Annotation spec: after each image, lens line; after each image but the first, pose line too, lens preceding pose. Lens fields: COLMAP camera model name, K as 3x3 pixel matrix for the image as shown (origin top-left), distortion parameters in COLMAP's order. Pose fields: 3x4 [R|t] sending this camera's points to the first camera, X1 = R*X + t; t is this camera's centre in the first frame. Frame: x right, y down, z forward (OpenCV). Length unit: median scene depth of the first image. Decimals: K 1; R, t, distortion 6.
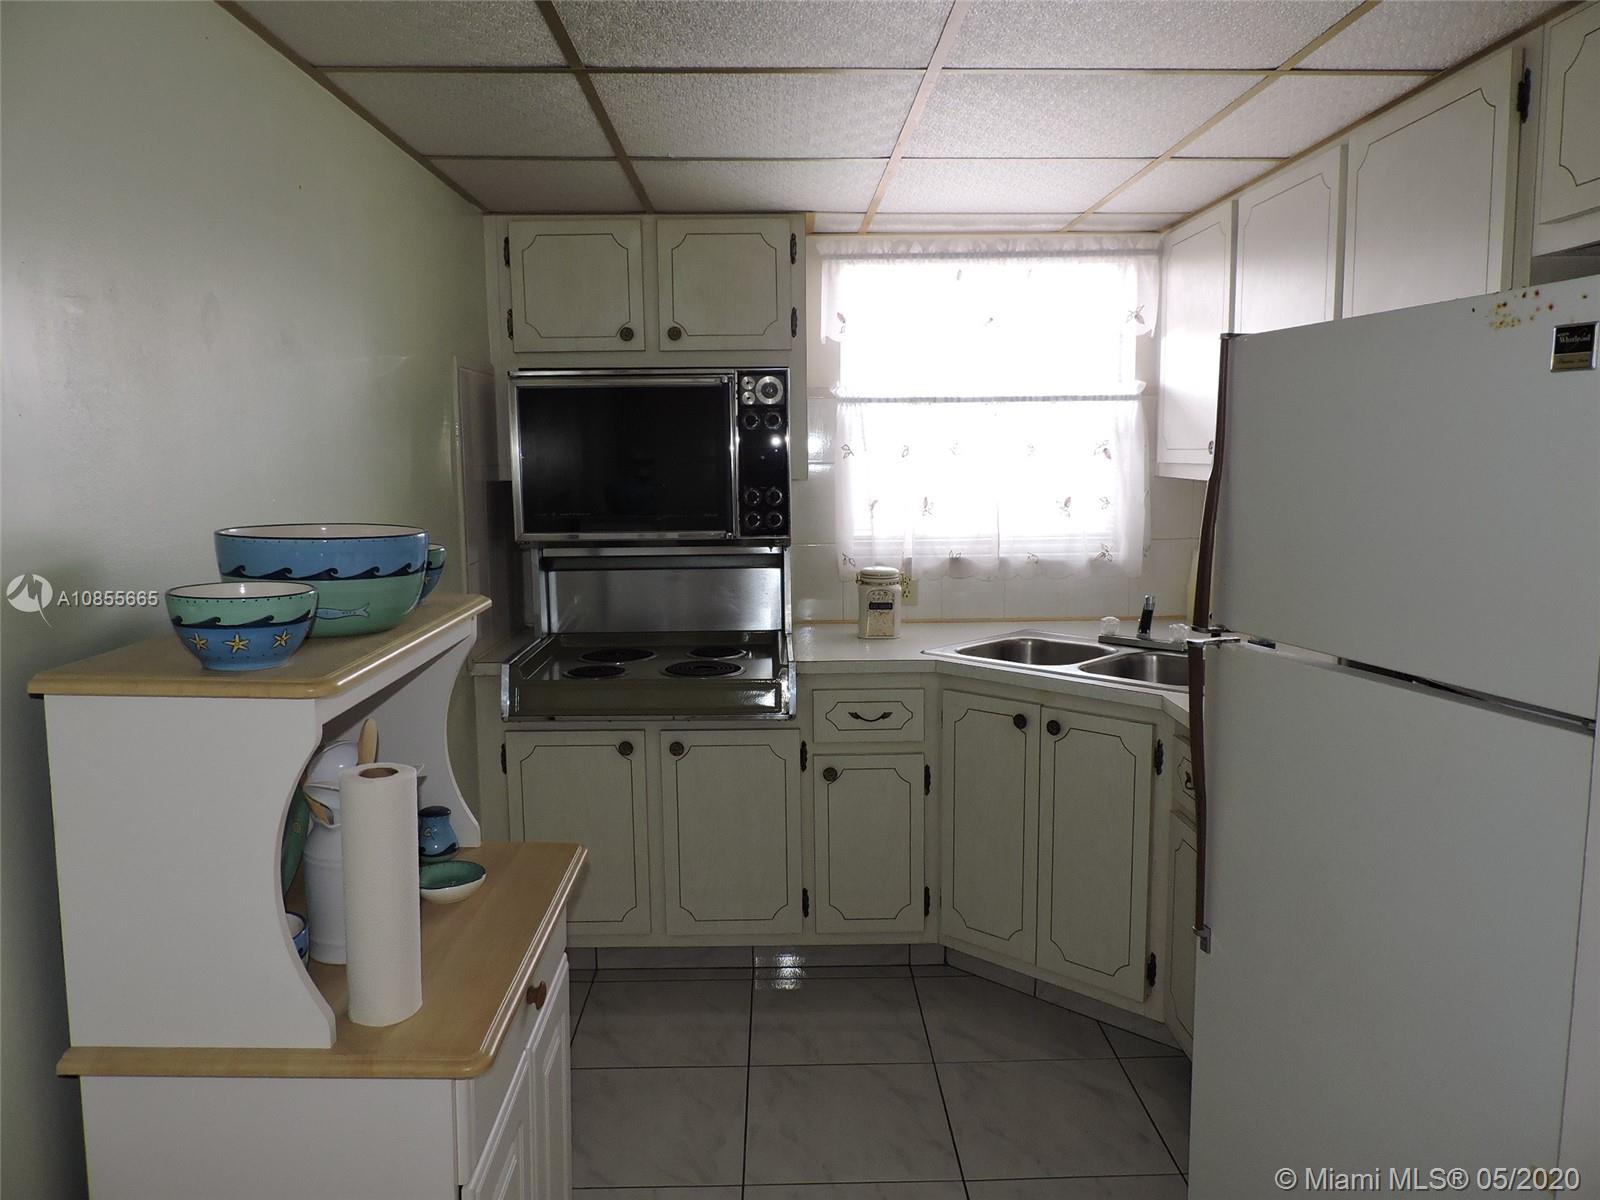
lens RADIAL K [[1142.6, 0, 800.0], [0, 1142.6, 600.0], [0, 0, 1]] dist [-0.015533, -0.003788]
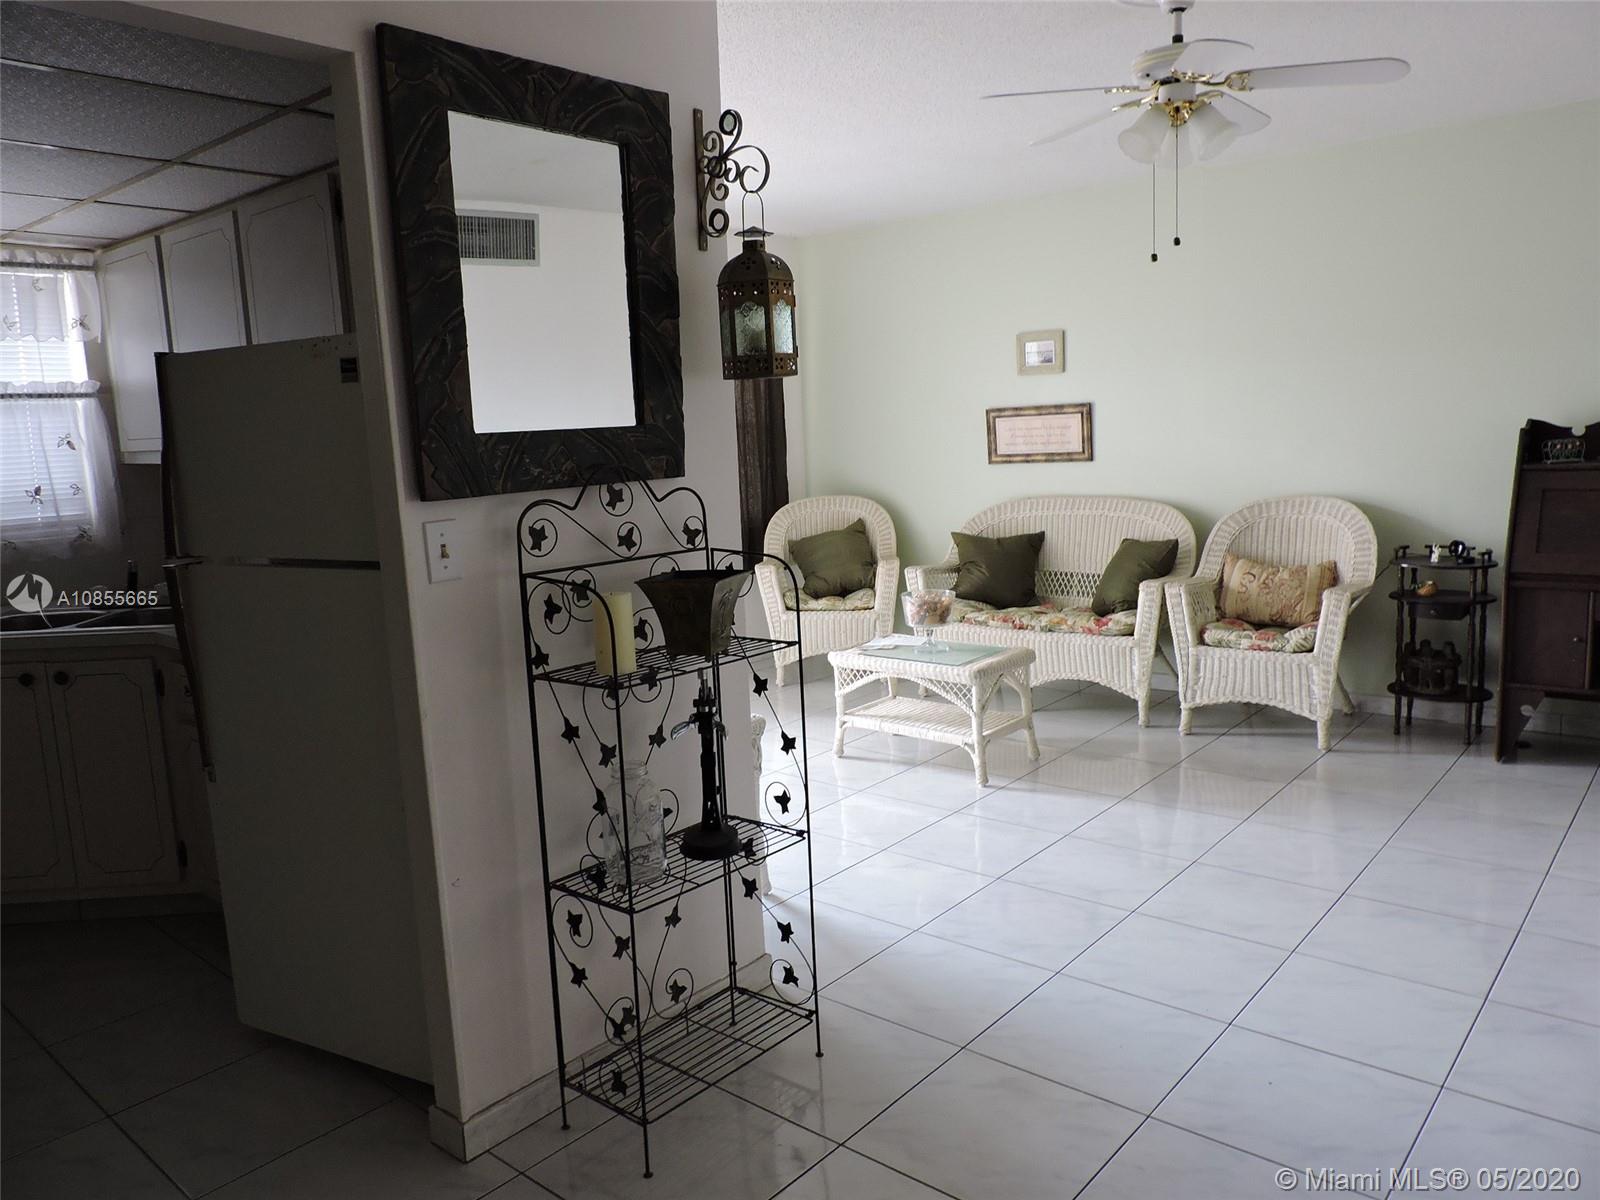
lens RADIAL K [[1142.6, 0, 800.0], [0, 1142.6, 600.0], [0, 0, 1]] dist [-0.015533, -0.003788]
pose [[0.670137, -0.133193, 0.730189, -0.107084], [0.128756, 0.989713, 0.062365, 0.056824], [-0.730984, 0.052223, 0.680393, -0.345224]]
